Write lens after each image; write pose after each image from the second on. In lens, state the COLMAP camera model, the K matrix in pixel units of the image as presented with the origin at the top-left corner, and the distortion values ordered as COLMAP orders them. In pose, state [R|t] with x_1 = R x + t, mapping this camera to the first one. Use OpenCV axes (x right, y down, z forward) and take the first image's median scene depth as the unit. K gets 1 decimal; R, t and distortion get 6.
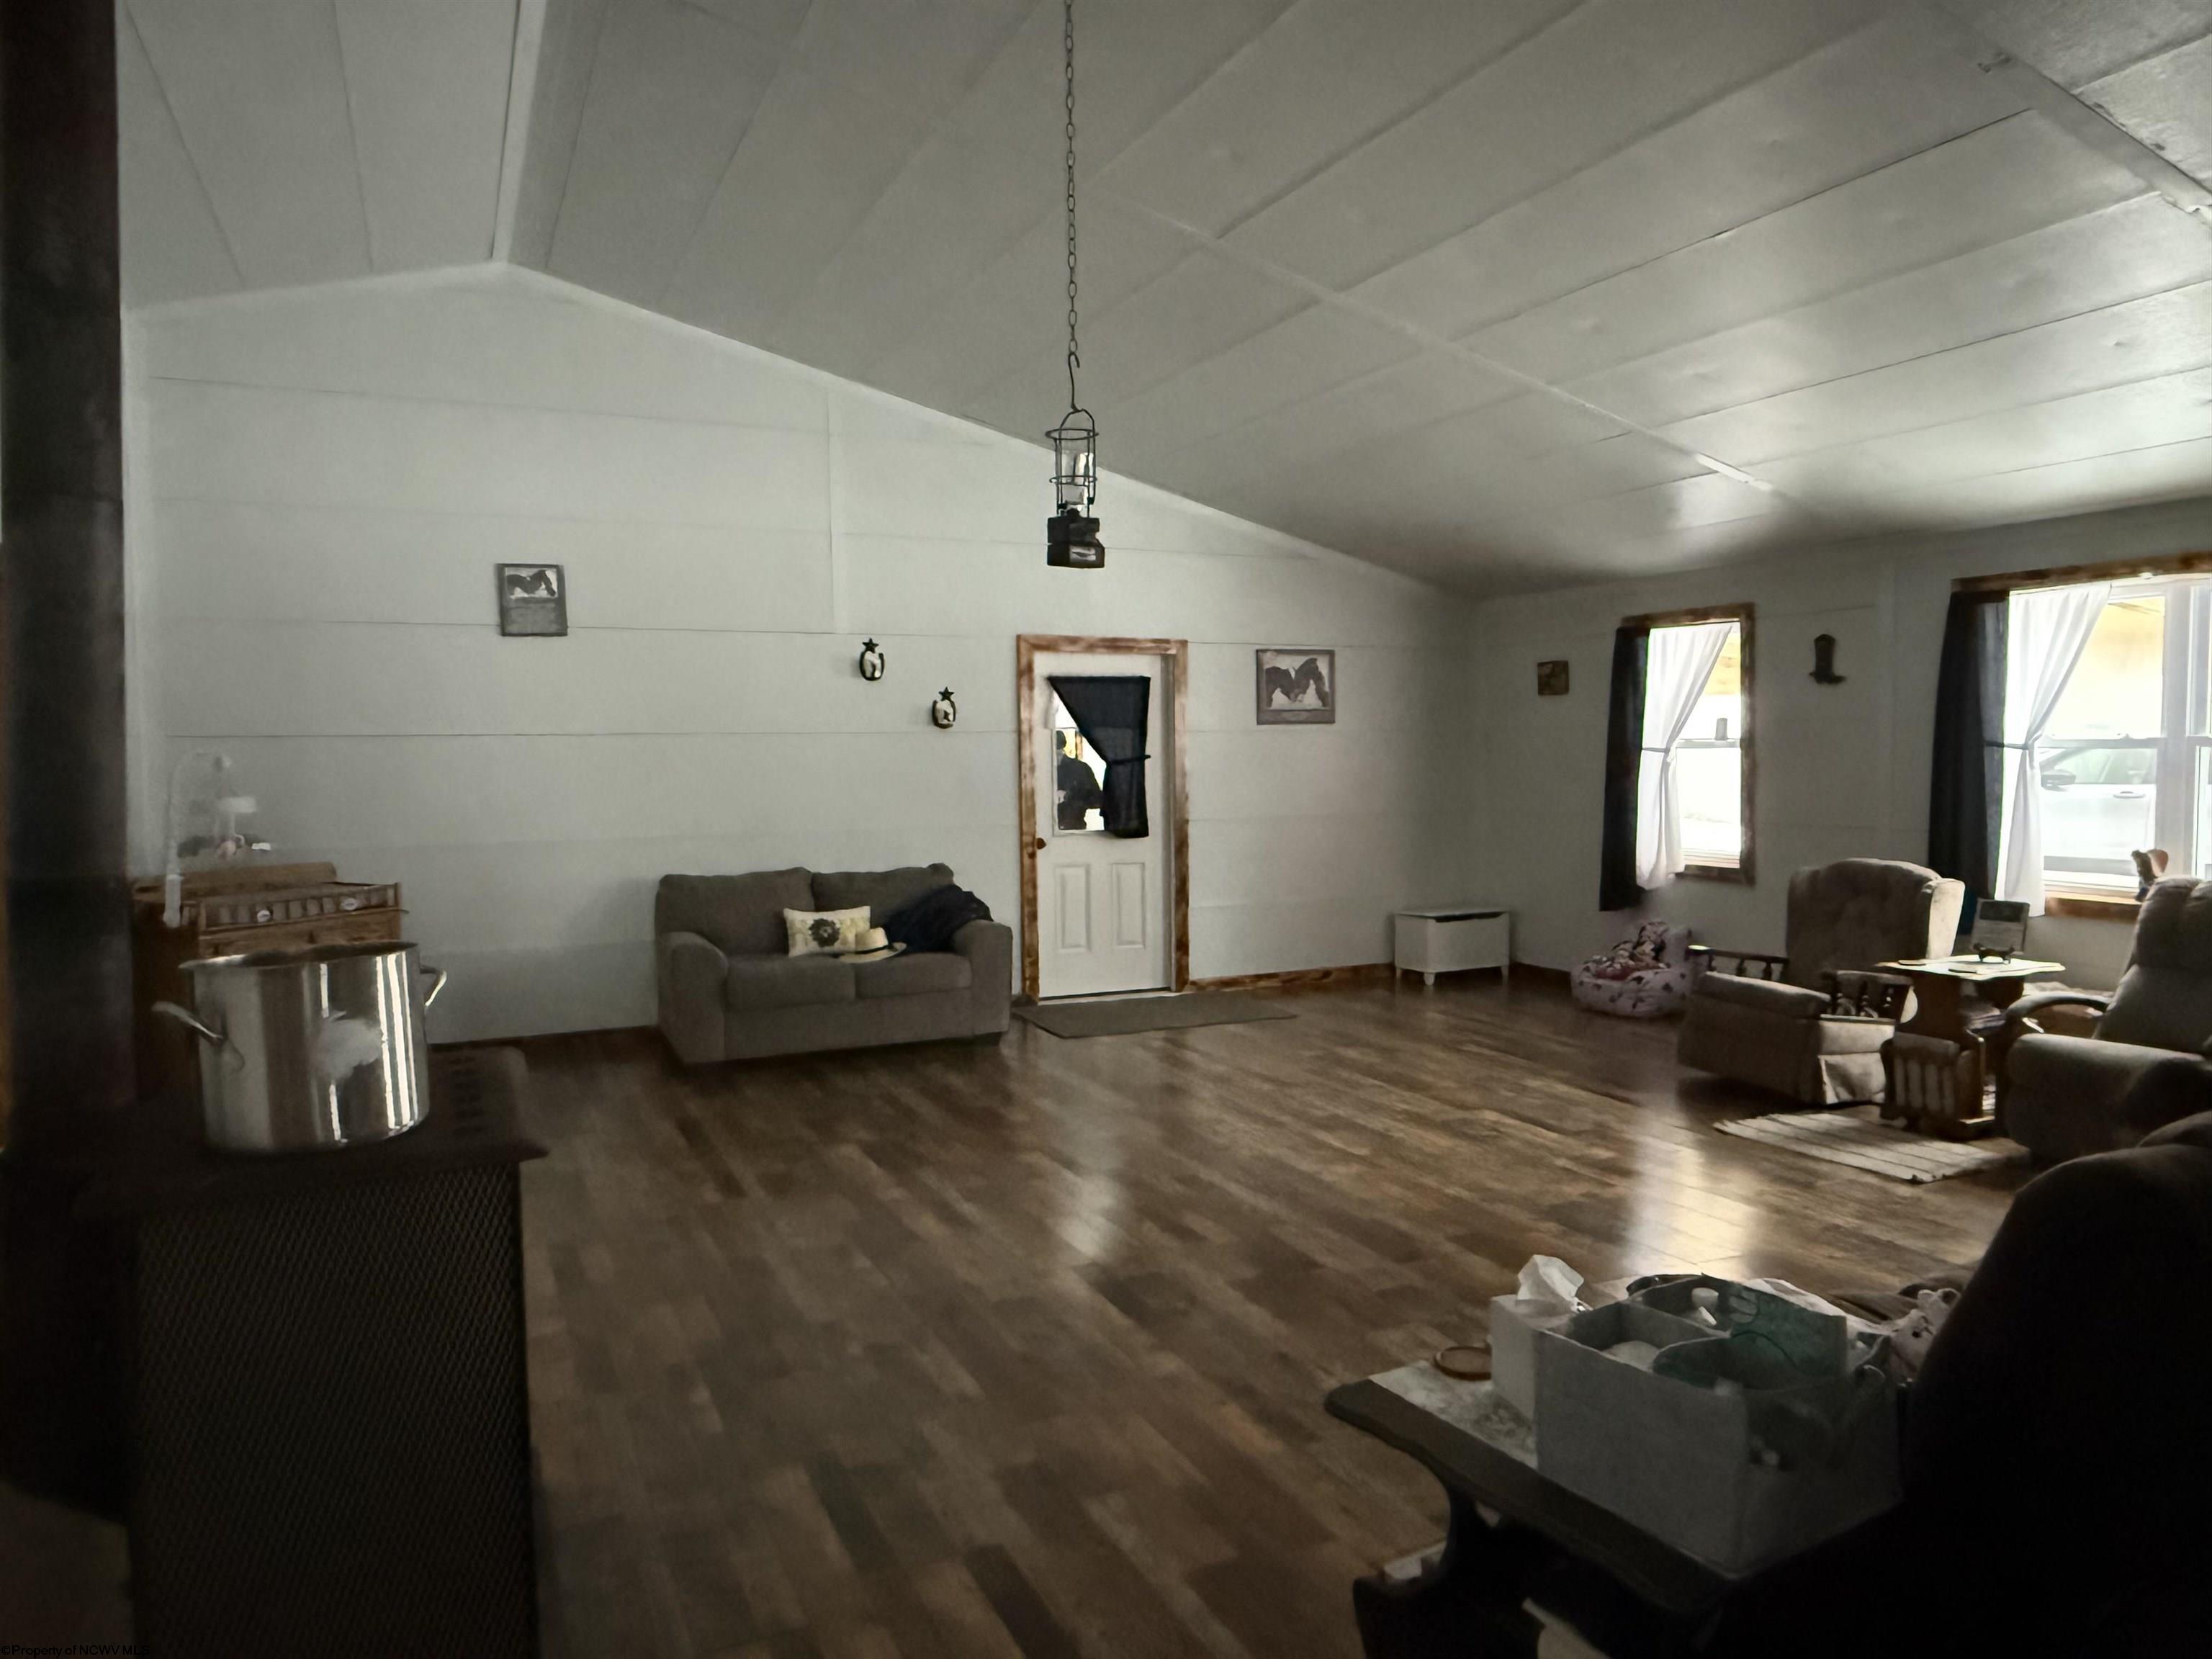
lens RADIAL K [[1476.3, 0, 1125.3], [0, 1476.3, 828.0], [0, 0, 1]] dist [-0.011650, 0.003419]
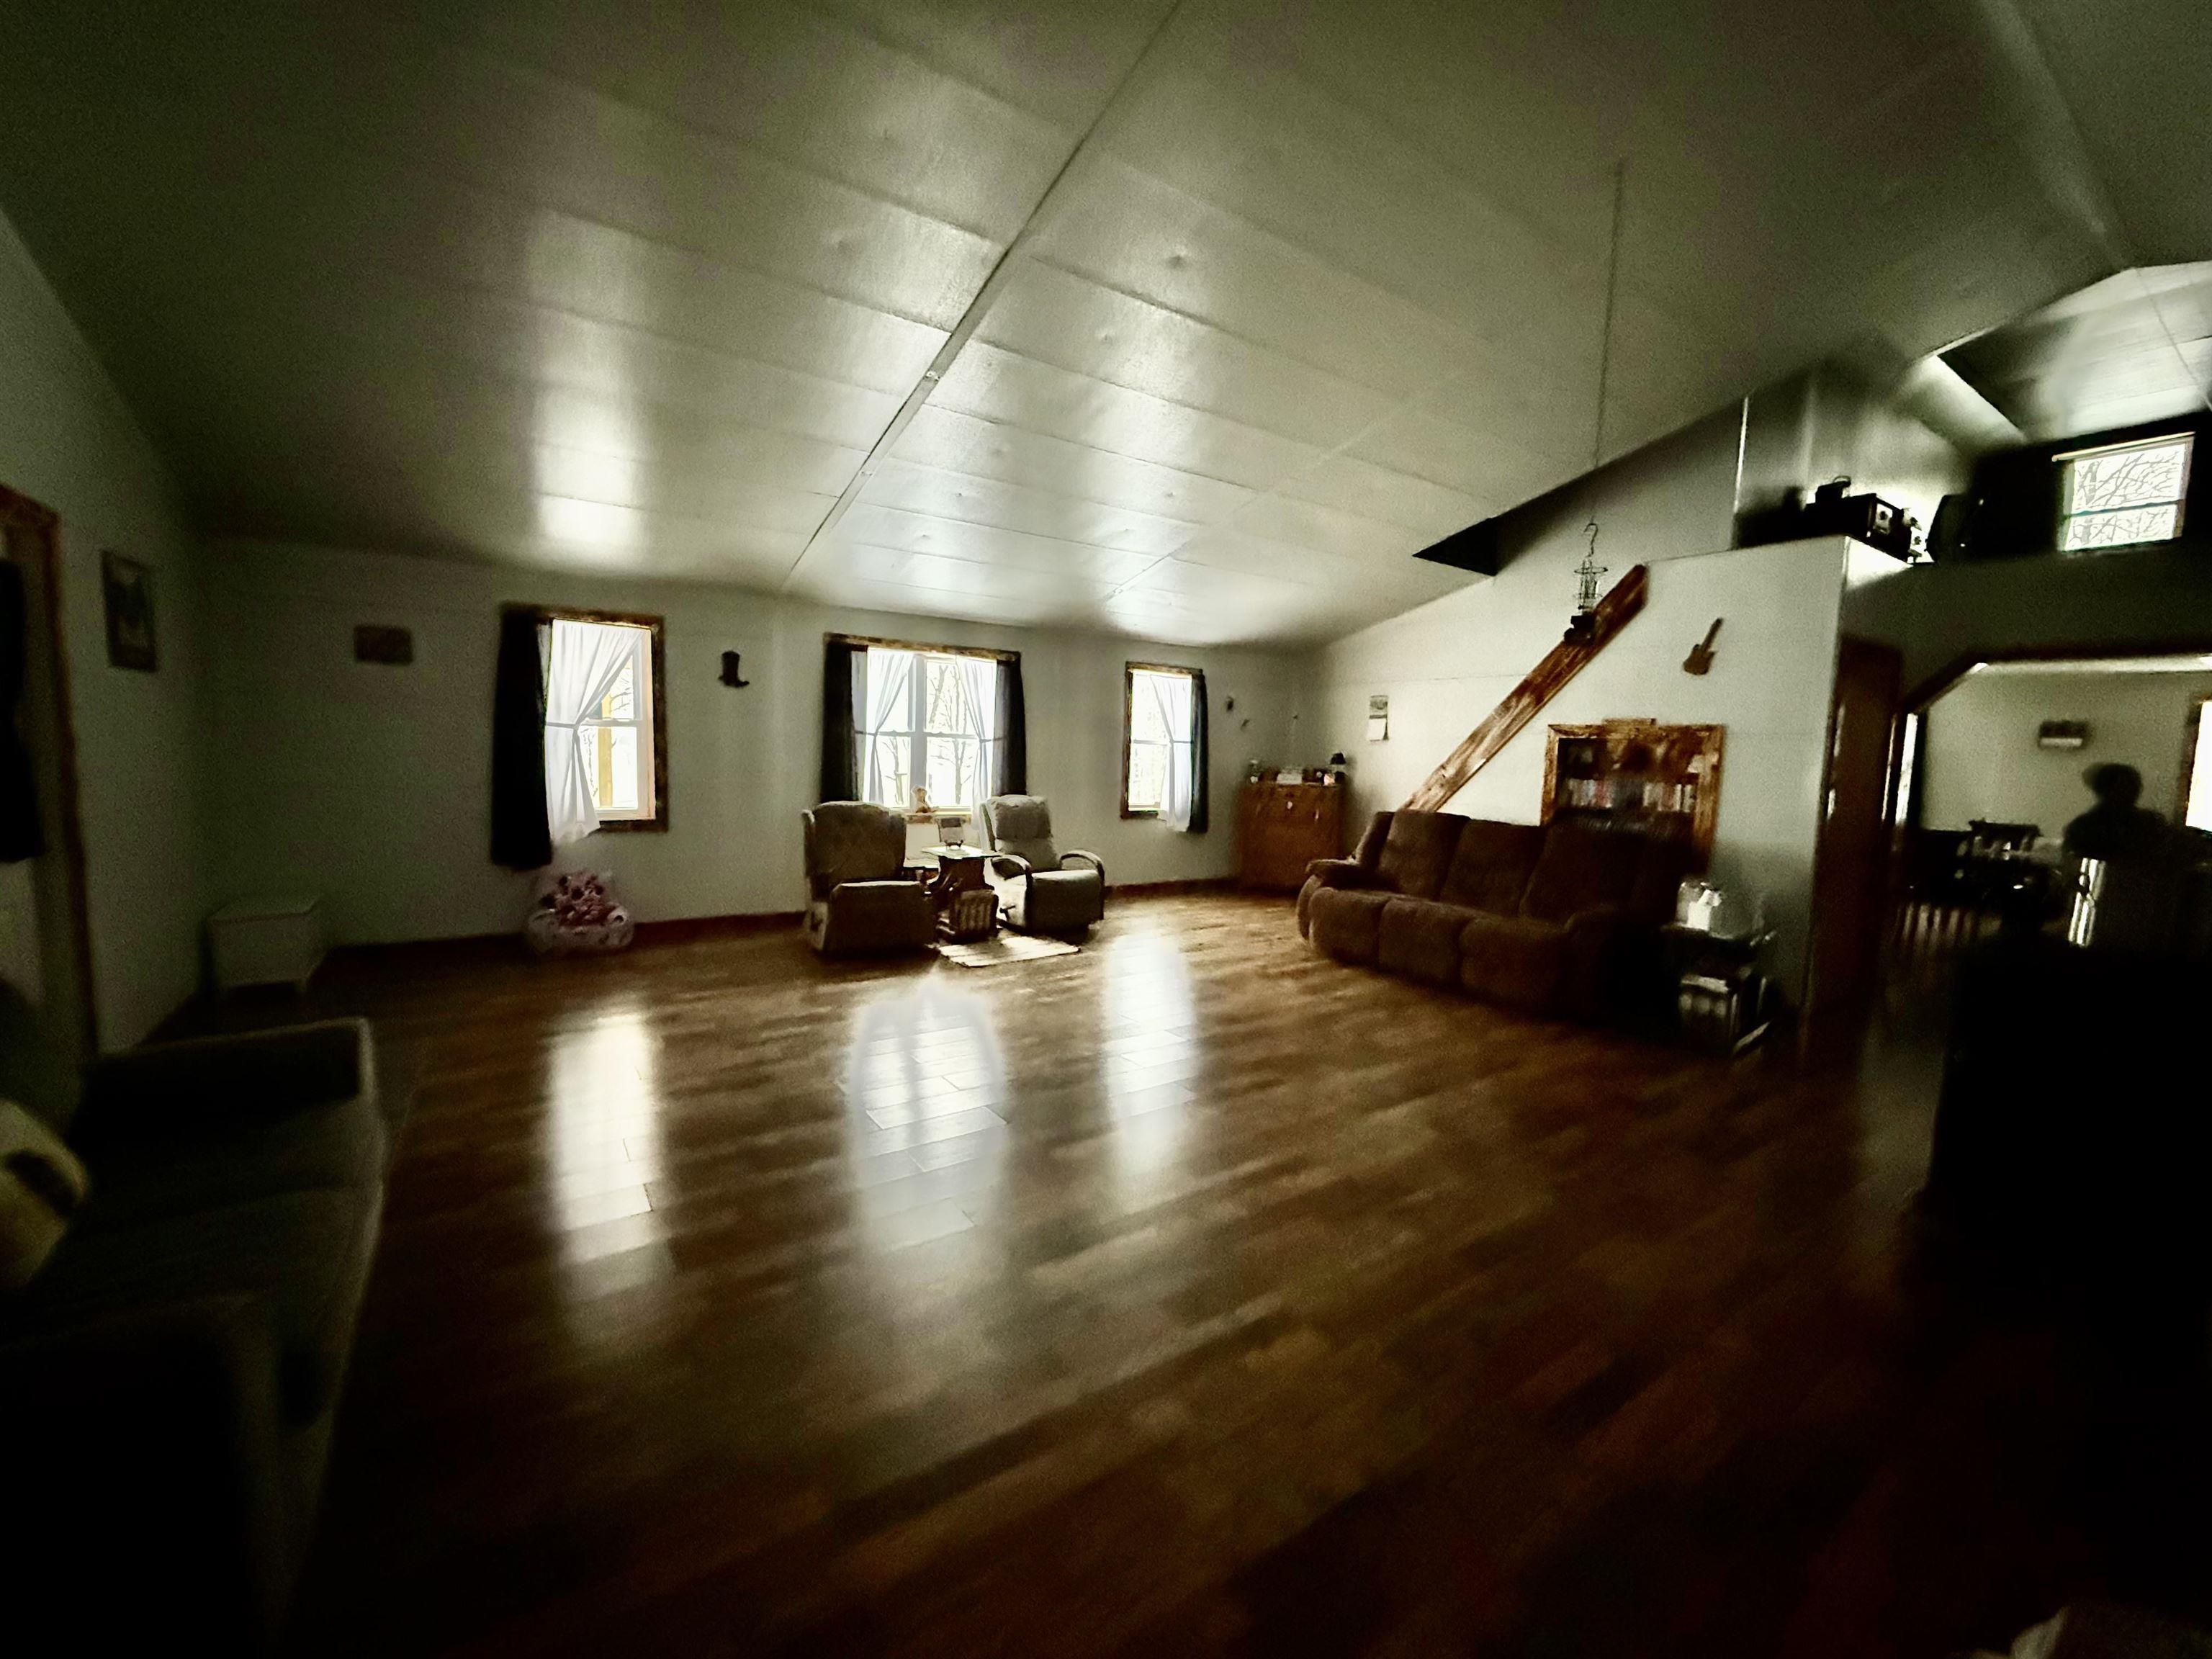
lens RADIAL K [[893.9, 0, 1100.5], [0, 893.9, 824.8], [0, 0, 1]] dist [-0.005459, 0.000005]
pose [[-0.158734, -0.086134, 0.983557, -0.512787], [0.023268, 0.995584, 0.090942, -0.036469], [-0.987047, 0.037321, -0.156029, 0.871700]]
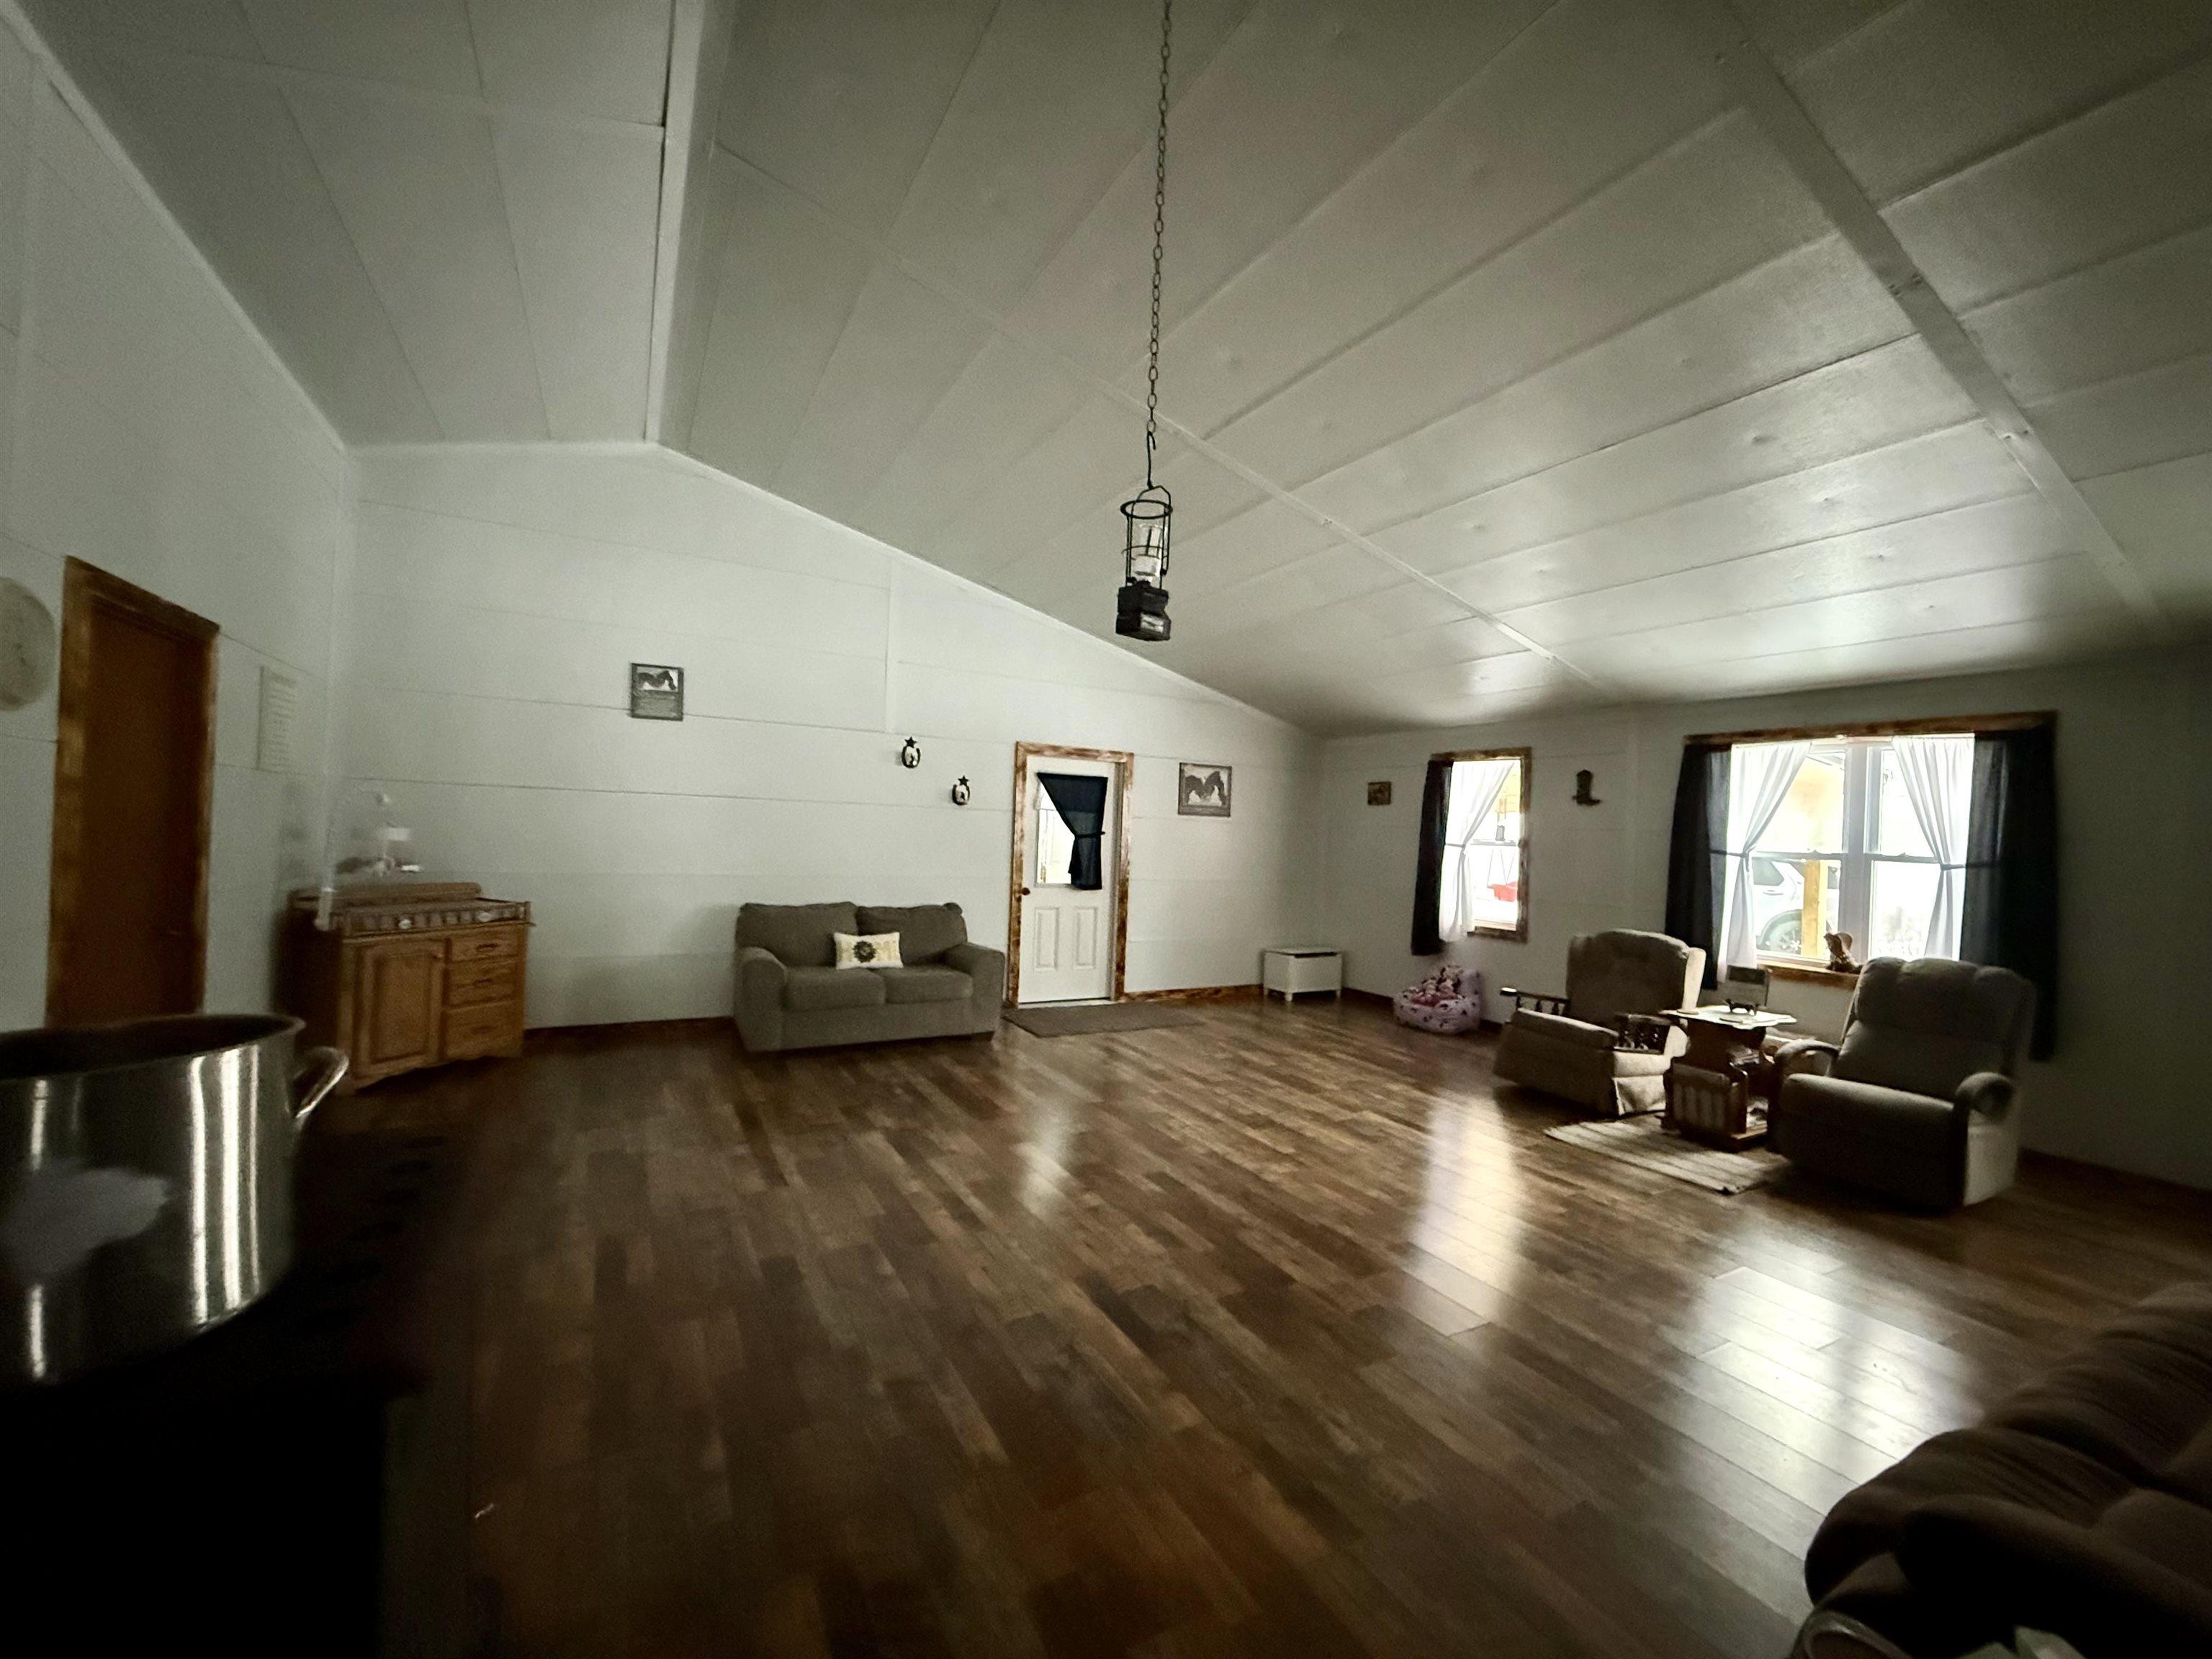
lens RADIAL K [[893.9, 0, 1116.7], [0, 893.9, 821.8], [0, 0, 1]] dist [-0.005459, 0.000005]
pose [[0.996183, 0.050047, 0.071515, -0.044404], [-0.045209, 0.996678, -0.067743, -0.002011], [-0.074668, 0.064252, 0.995136, 0.189555]]
